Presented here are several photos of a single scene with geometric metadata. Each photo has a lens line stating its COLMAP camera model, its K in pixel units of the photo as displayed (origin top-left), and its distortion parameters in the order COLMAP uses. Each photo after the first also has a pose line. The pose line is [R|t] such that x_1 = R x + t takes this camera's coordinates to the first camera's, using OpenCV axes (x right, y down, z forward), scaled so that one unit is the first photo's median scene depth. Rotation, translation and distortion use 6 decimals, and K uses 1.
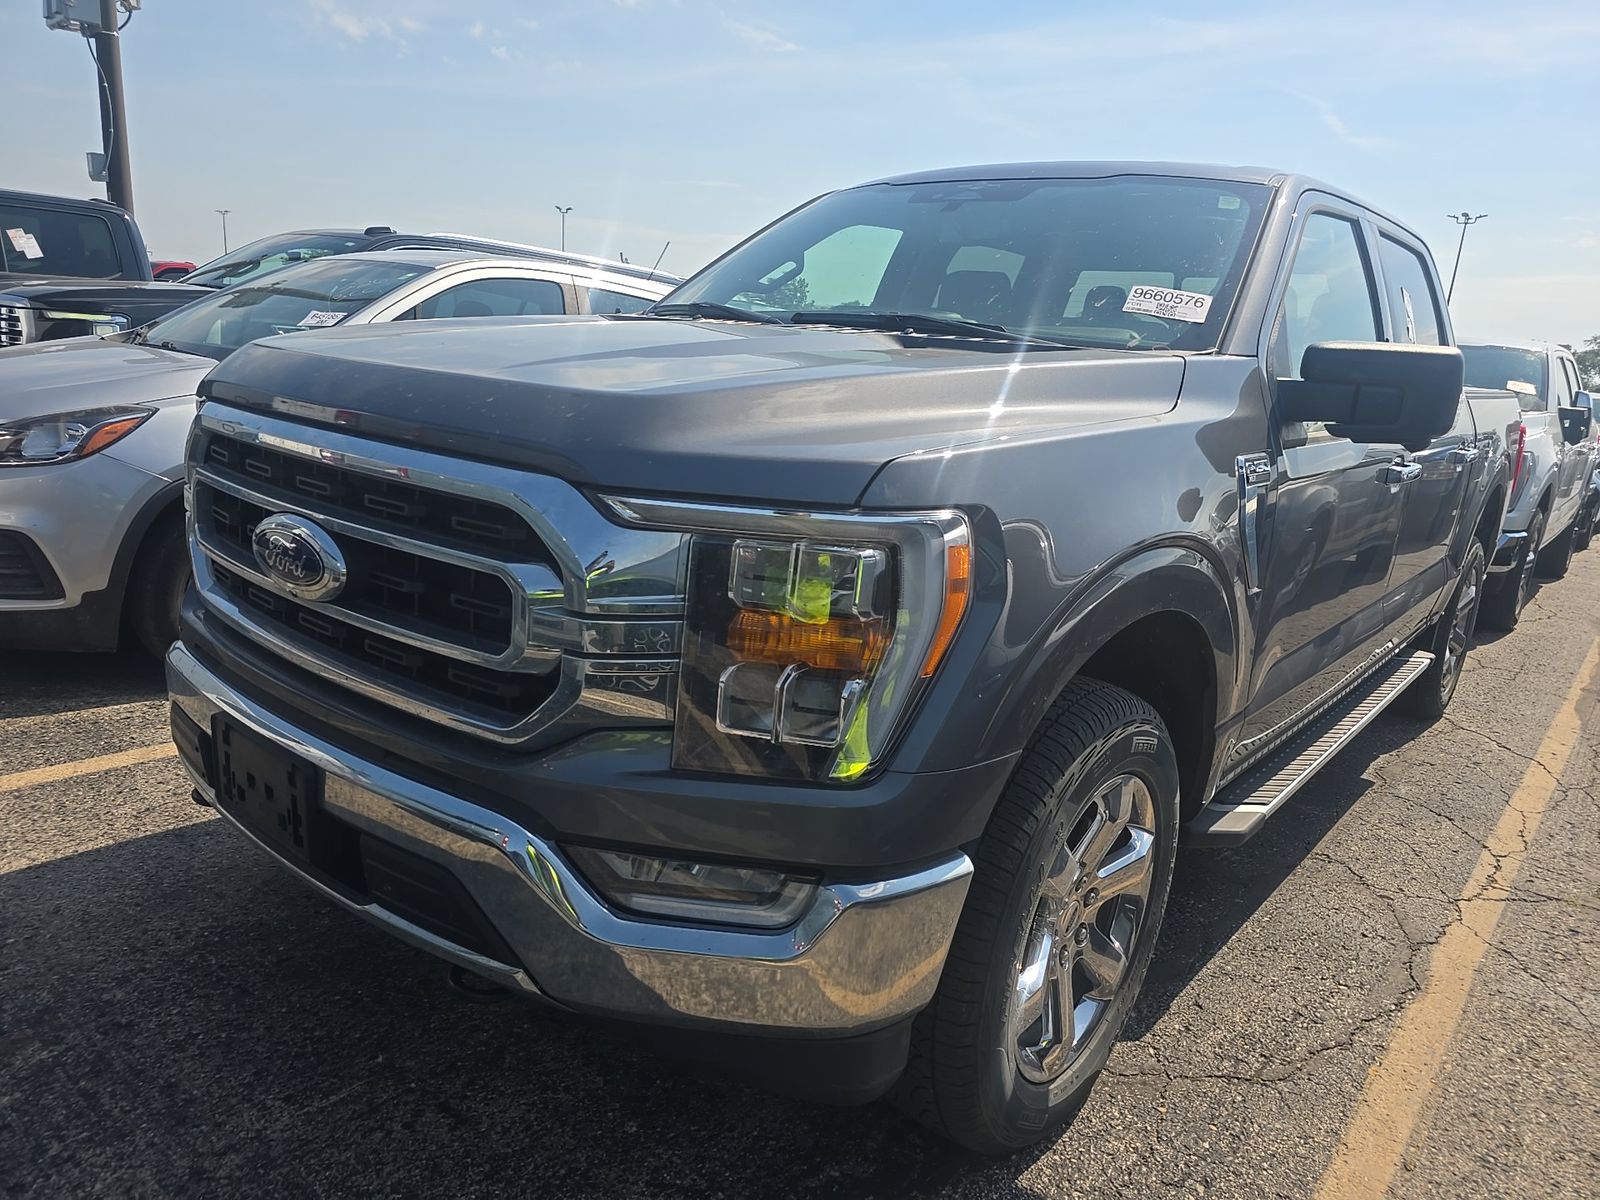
lens RADIAL K [[1058.3, 0, 798.7], [0, 1058.3, 602.6], [0, 0, 1]] dist [0.044689, -0.044368]
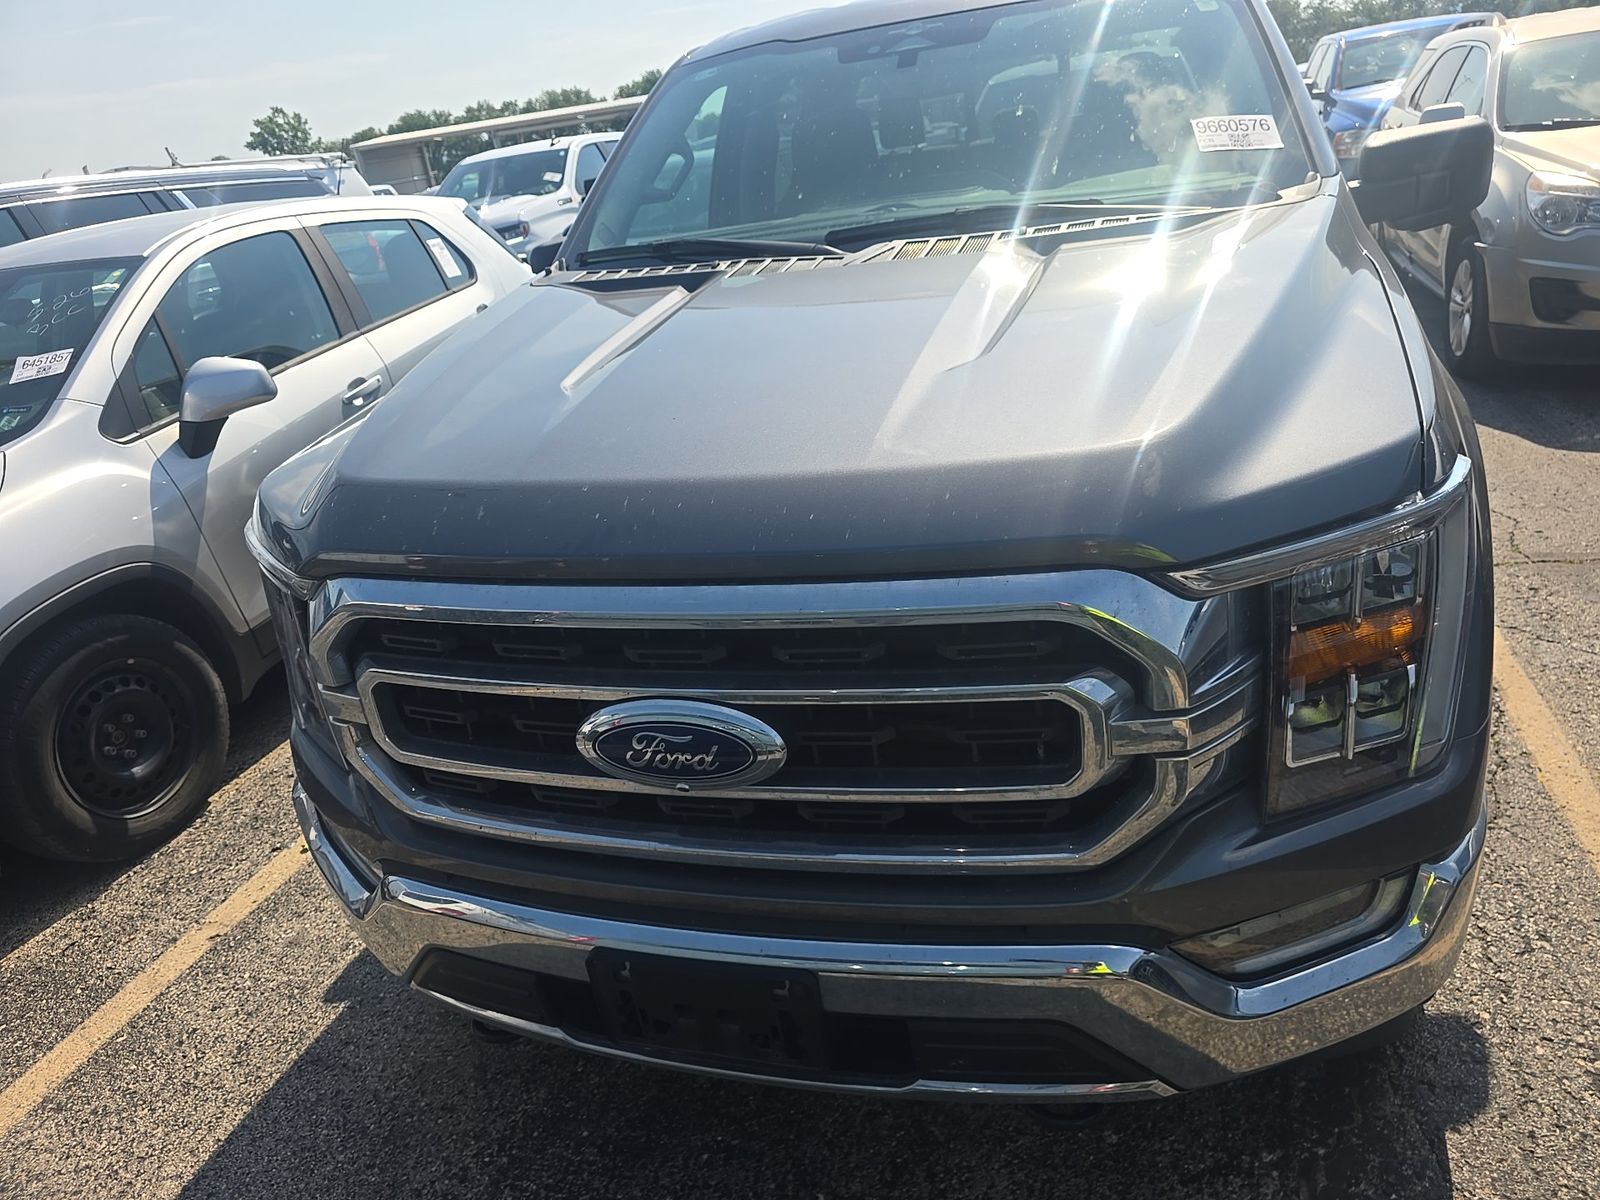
lens RADIAL K [[1090.2, 0, 800.0], [0, 1090.2, 600.0], [0, 0, 1]] dist [0.003365, -0.000992]
pose [[0.904033, -0.338722, 0.260754, -0.356359], [0.292486, 0.935007, 0.200536, -0.177475], [-0.311733, -0.105024, 0.944348, 0.139694]]
